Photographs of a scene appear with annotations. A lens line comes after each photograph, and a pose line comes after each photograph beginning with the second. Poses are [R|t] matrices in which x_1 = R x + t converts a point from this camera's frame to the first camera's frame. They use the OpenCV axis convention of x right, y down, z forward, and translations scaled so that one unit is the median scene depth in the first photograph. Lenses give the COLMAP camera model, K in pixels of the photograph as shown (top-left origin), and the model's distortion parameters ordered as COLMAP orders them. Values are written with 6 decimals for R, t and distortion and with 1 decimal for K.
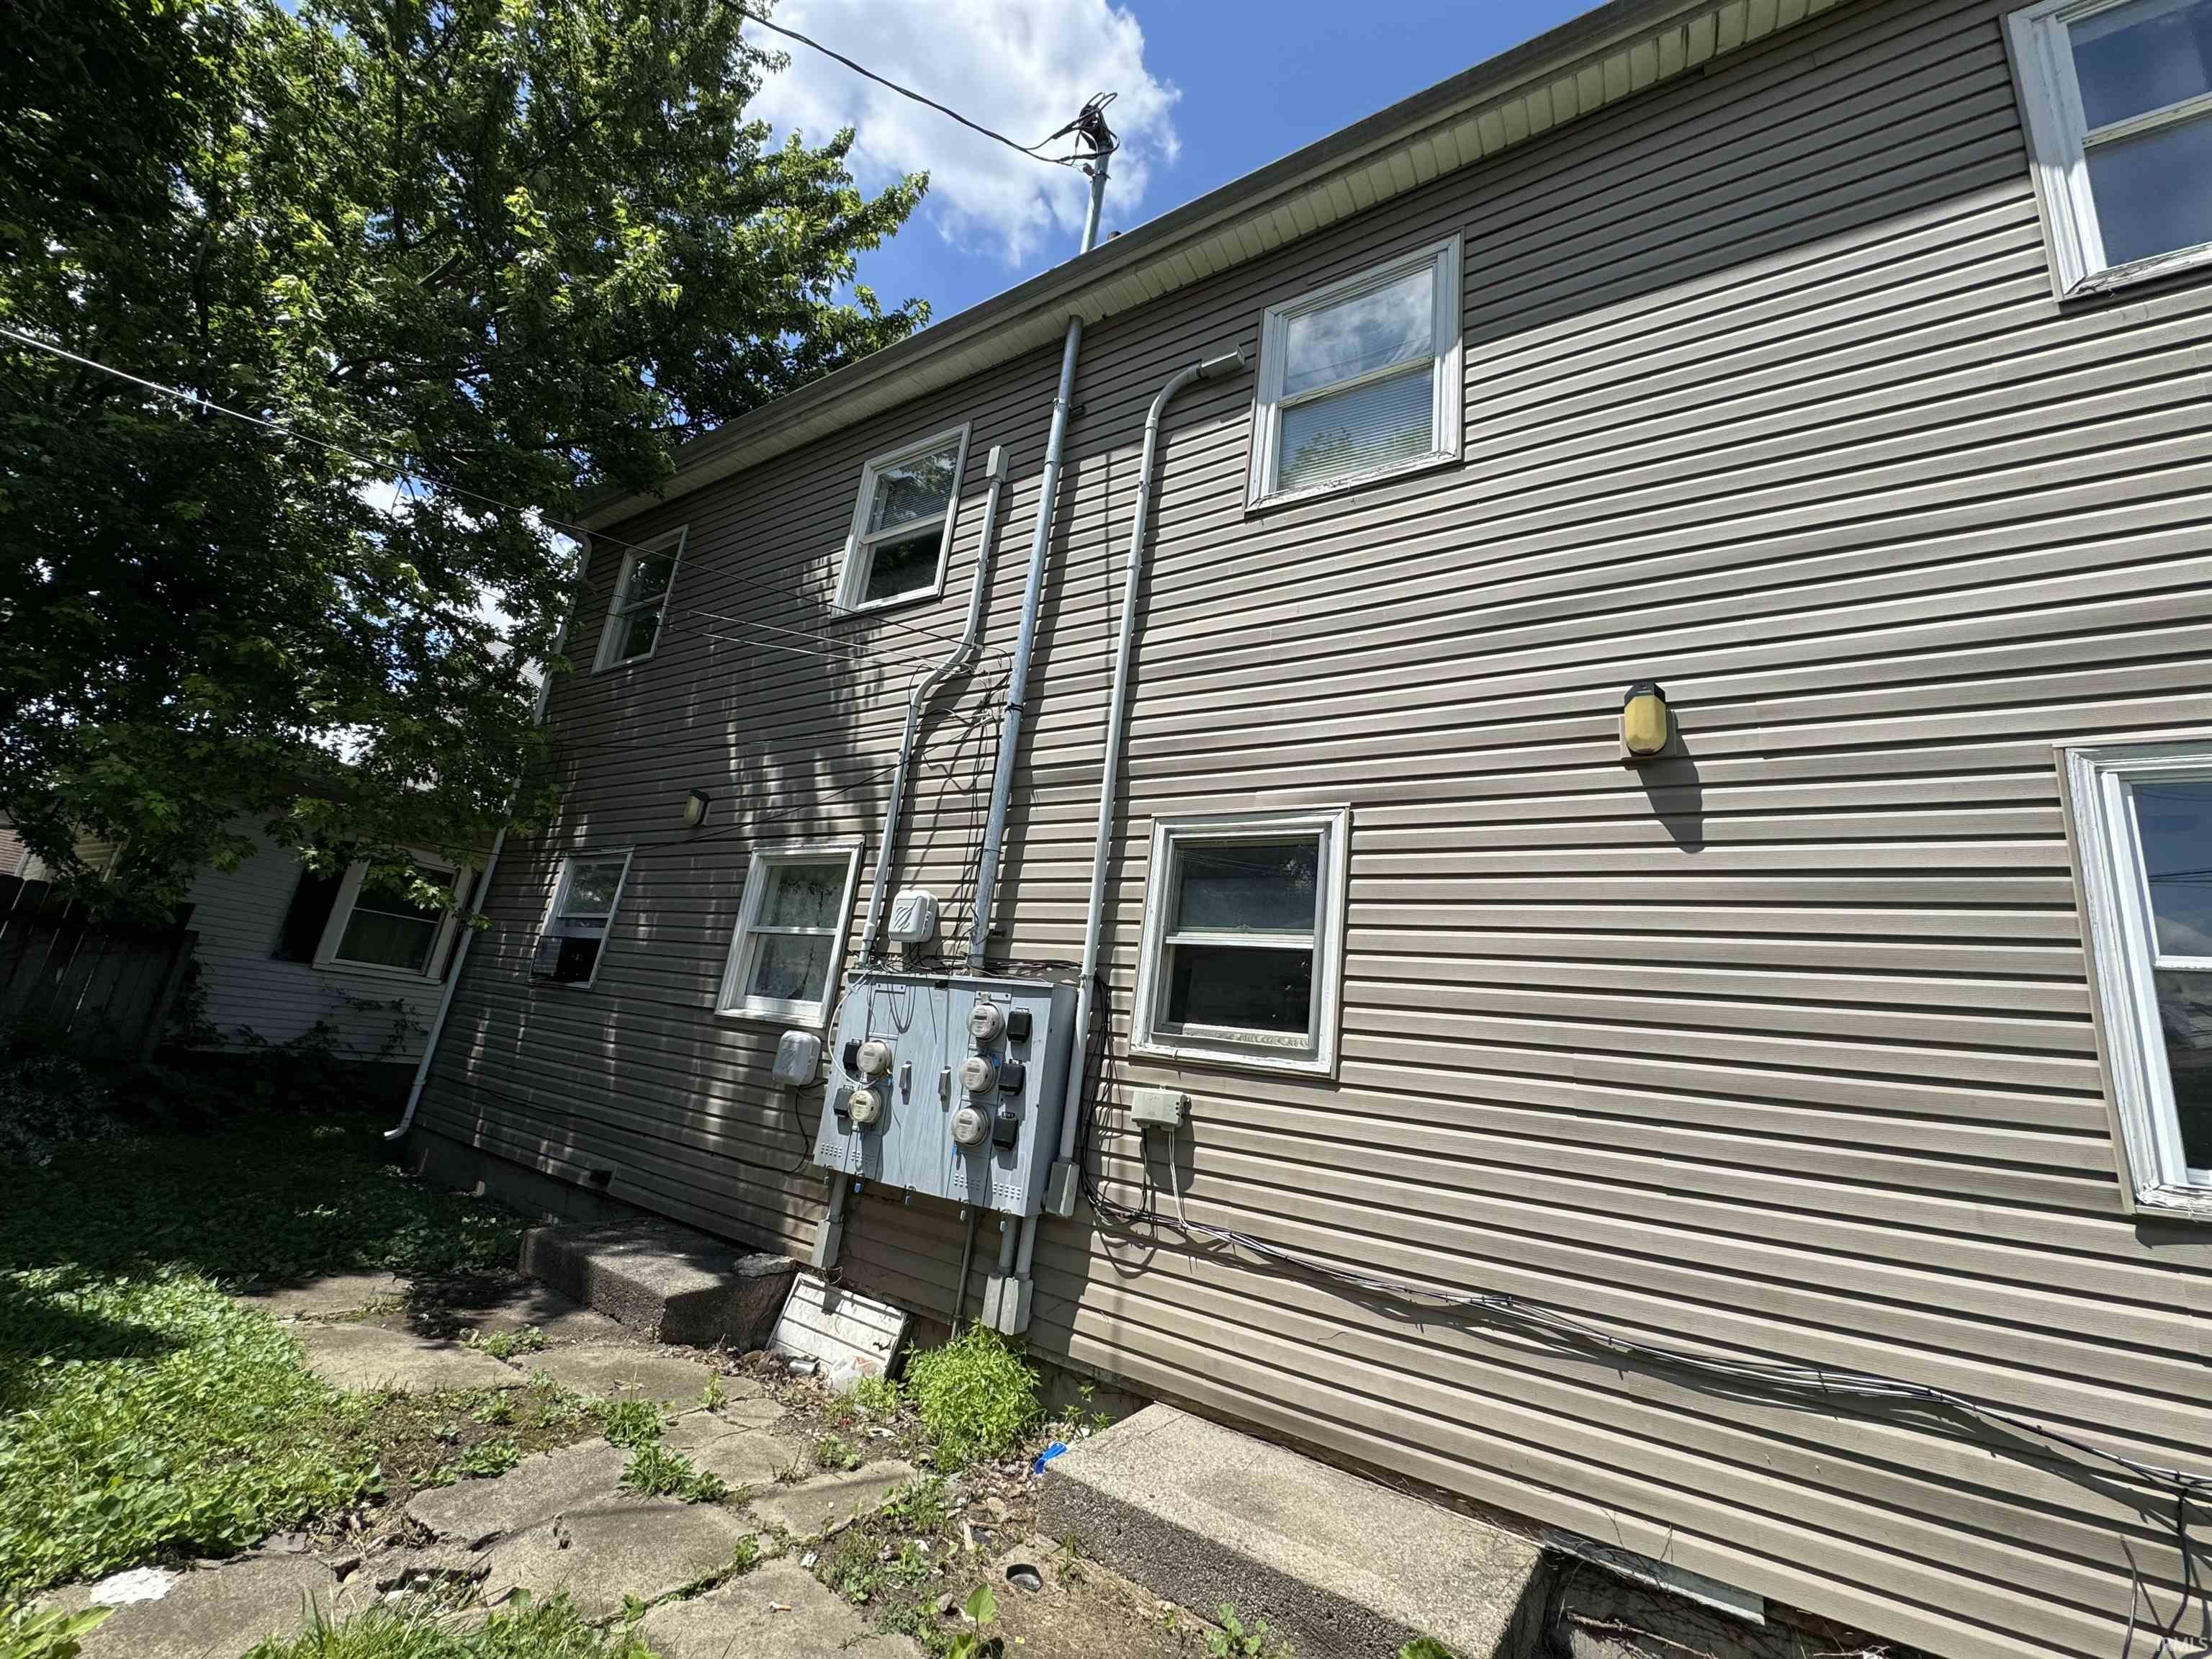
lens RADIAL K [[889.3, 0, 1109.1], [0, 889.3, 835.0], [0, 0, 1]] dist [-0.001951, 0.000038]
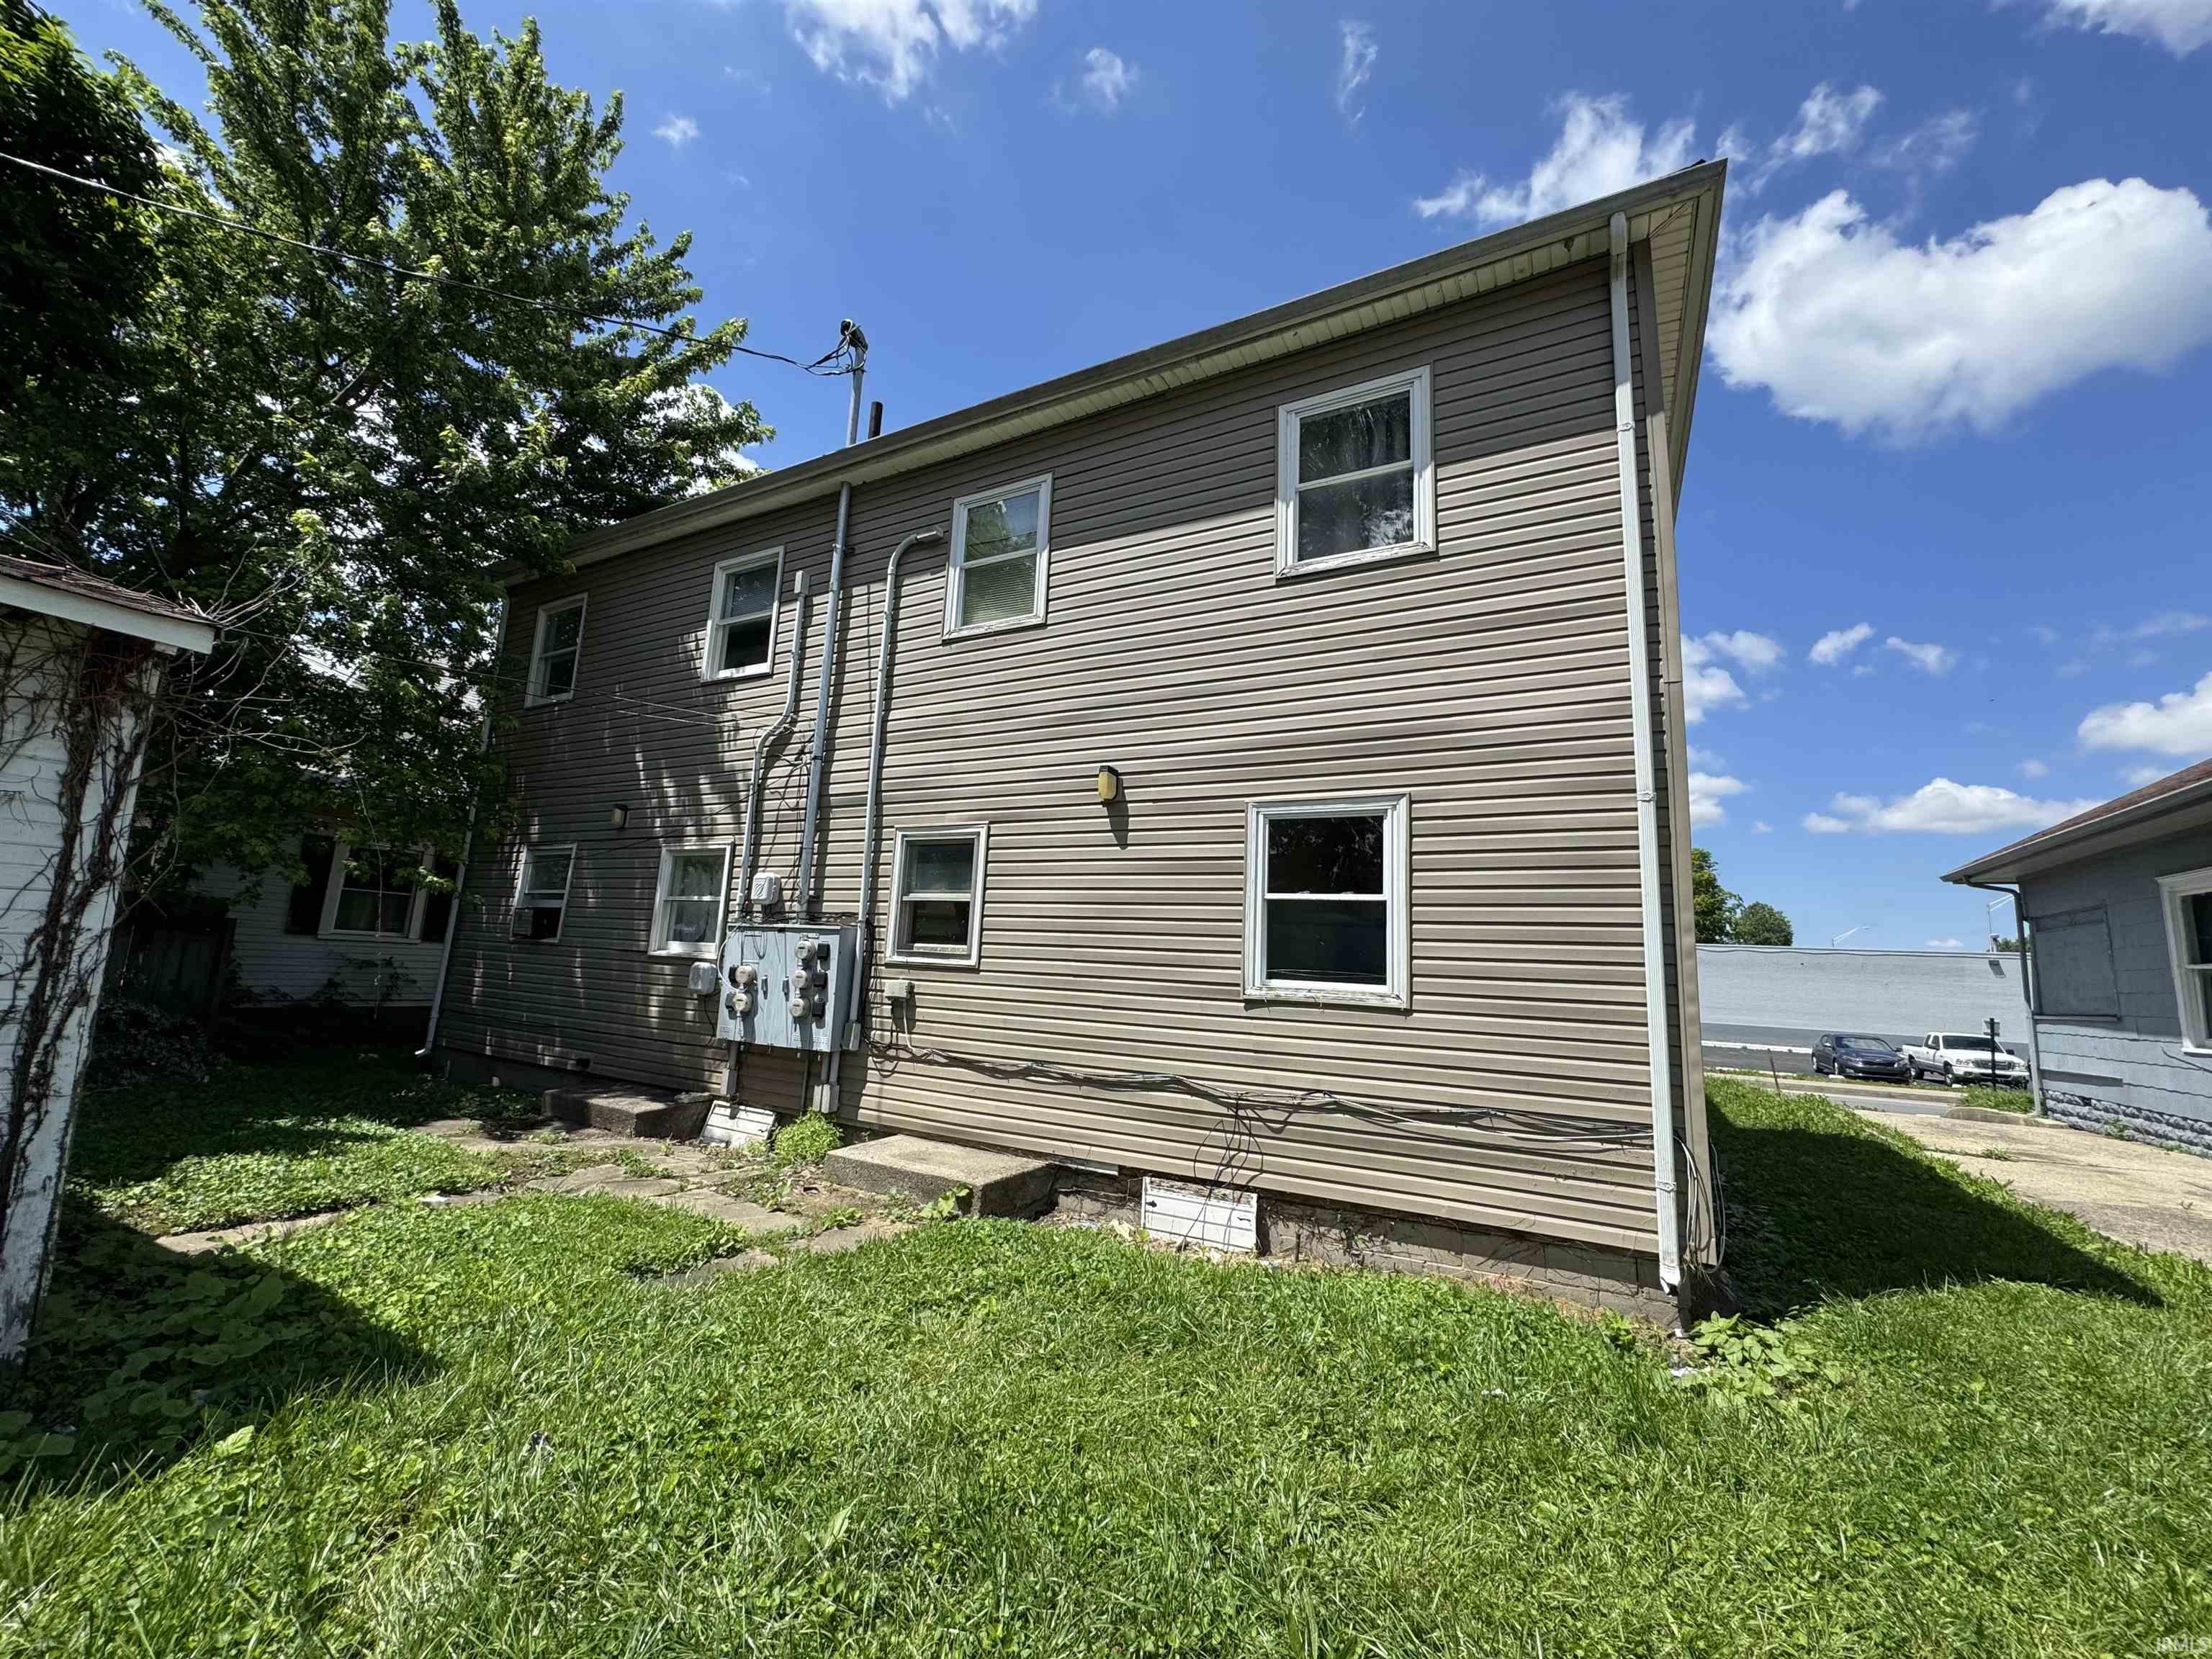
lens RADIAL K [[889.3, 0, 1109.1], [0, 889.3, 835.0], [0, 0, 1]] dist [-0.001951, 0.000038]
pose [[0.995850, -0.060567, 0.067927, 0.348188], [0.052971, 0.992680, 0.108535, -0.172400], [-0.074004, -0.104486, 0.991769, -0.755022]]
